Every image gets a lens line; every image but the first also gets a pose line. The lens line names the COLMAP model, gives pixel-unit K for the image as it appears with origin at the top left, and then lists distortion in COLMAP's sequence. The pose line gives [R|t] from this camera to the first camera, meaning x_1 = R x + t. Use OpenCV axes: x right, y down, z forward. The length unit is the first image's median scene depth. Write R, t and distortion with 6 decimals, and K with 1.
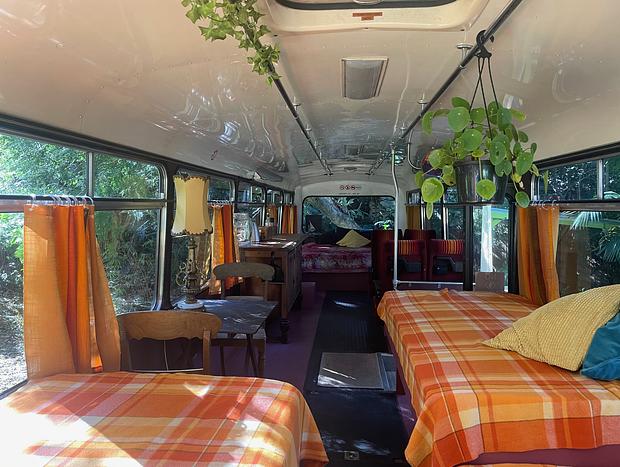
lens RADIAL K [[468.5, 0, 310.0], [0, 468.5, 233.5], [0, 0, 1]] dist [0.009861, 0.001530]
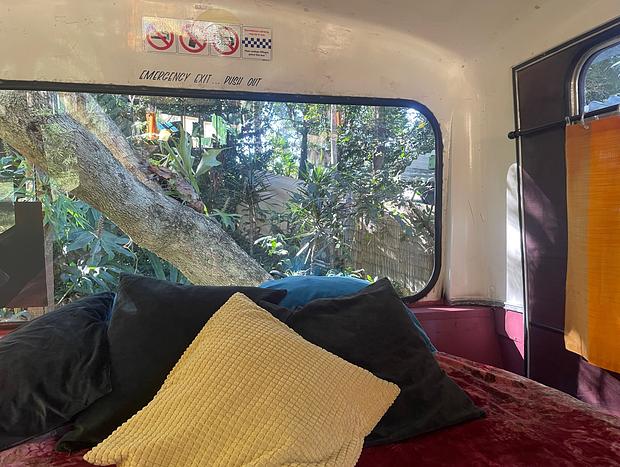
lens RADIAL K [[468.5, 0, 310.0], [0, 468.5, 233.5], [0, 0, 1]] dist [0.009861, 0.001530]
pose [[0.951257, -0.039921, 0.305806, 0.178125], [0.049117, 0.998541, -0.022434, -0.054347], [-0.304464, 0.036361, 0.951830, 2.204906]]
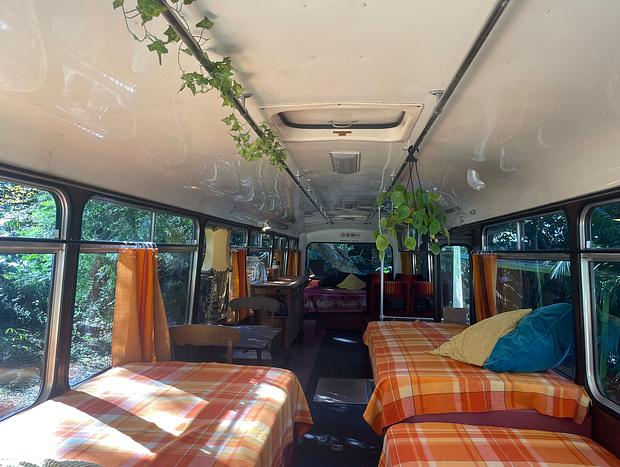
lens RADIAL K [[468.5, 0, 310.0], [0, 468.5, 233.5], [0, 0, 1]] dist [0.009861, 0.001530]
pose [[0.999801, 0.015152, -0.012968, 0.016844], [-0.016330, 0.995235, -0.096127, 0.013166], [0.011450, 0.096320, 0.995285, -0.240779]]
